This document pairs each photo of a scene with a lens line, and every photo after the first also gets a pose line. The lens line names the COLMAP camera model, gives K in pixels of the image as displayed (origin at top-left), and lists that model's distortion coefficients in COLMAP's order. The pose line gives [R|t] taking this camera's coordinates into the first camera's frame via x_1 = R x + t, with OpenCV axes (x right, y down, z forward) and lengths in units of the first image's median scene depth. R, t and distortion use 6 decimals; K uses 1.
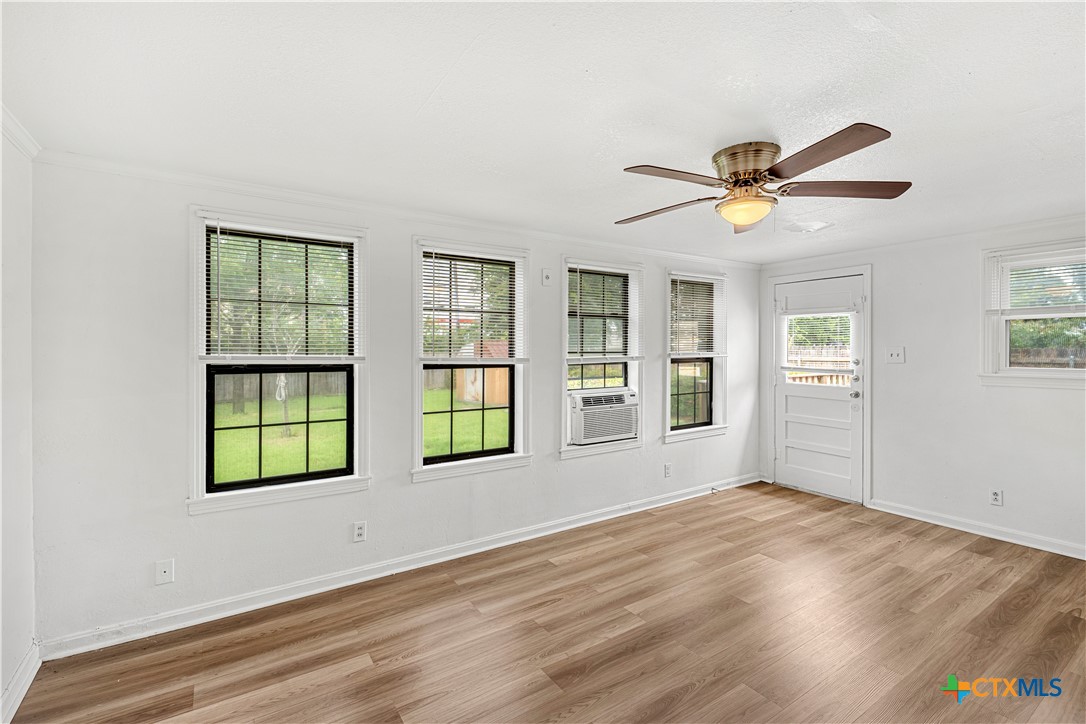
lens RADIAL K [[489.9, 0, 547.5], [0, 489.9, 349.0], [0, 0, 1]] dist [0.000845, -0.000657]
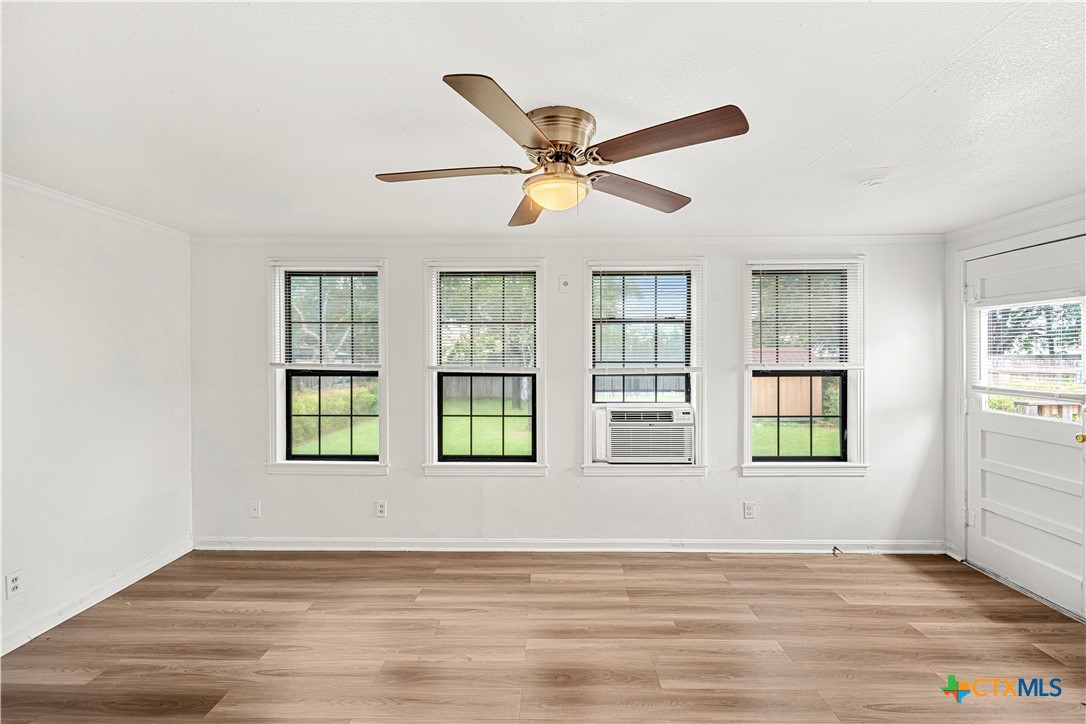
lens RADIAL K [[487.9, 0, 545.1], [0, 487.9, 354.4], [0, 0, 1]] dist [0.002747, -0.001431]
pose [[0.824190, -0.000616, -0.566313, 0.477691], [-0.000230, 0.999999, -0.001422, -0.006267], [0.566313, 0.001302, 0.824189, 0.175176]]
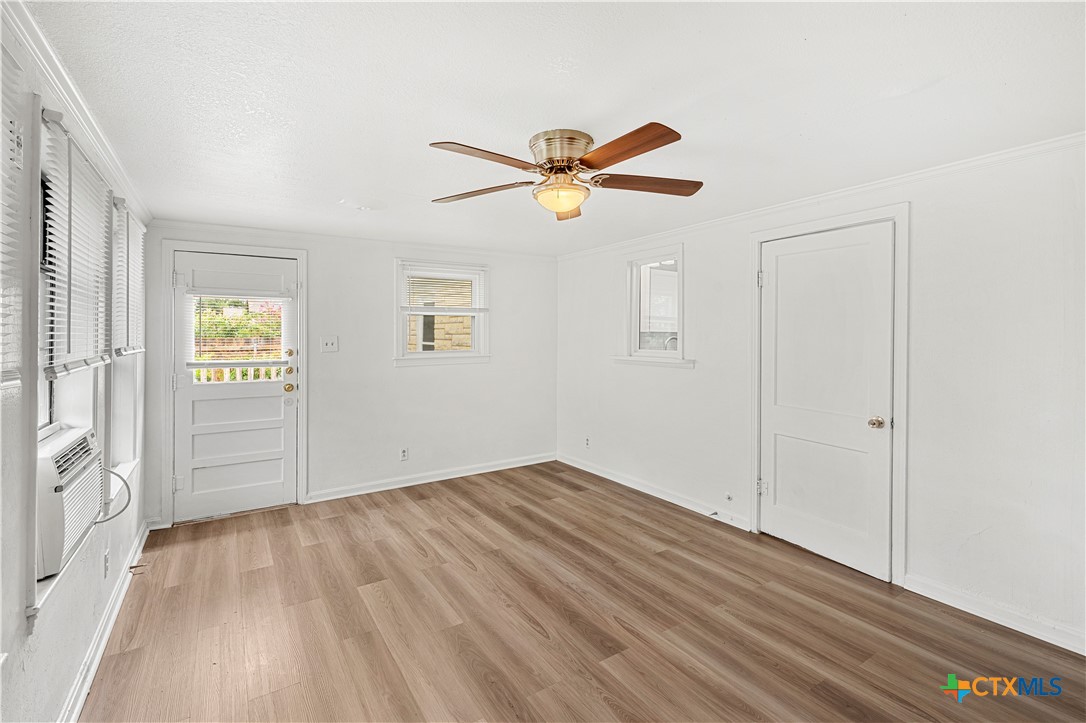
lens RADIAL K [[493.1, 0, 544.6], [0, 493.1, 336.3], [0, 0, 1]] dist [0.001867, -0.000056]
pose [[0.012852, -0.002180, 0.999915, -0.332186], [0.007346, 0.999971, 0.002086, -0.002888], [-0.999890, 0.007319, 0.012868, 0.571102]]
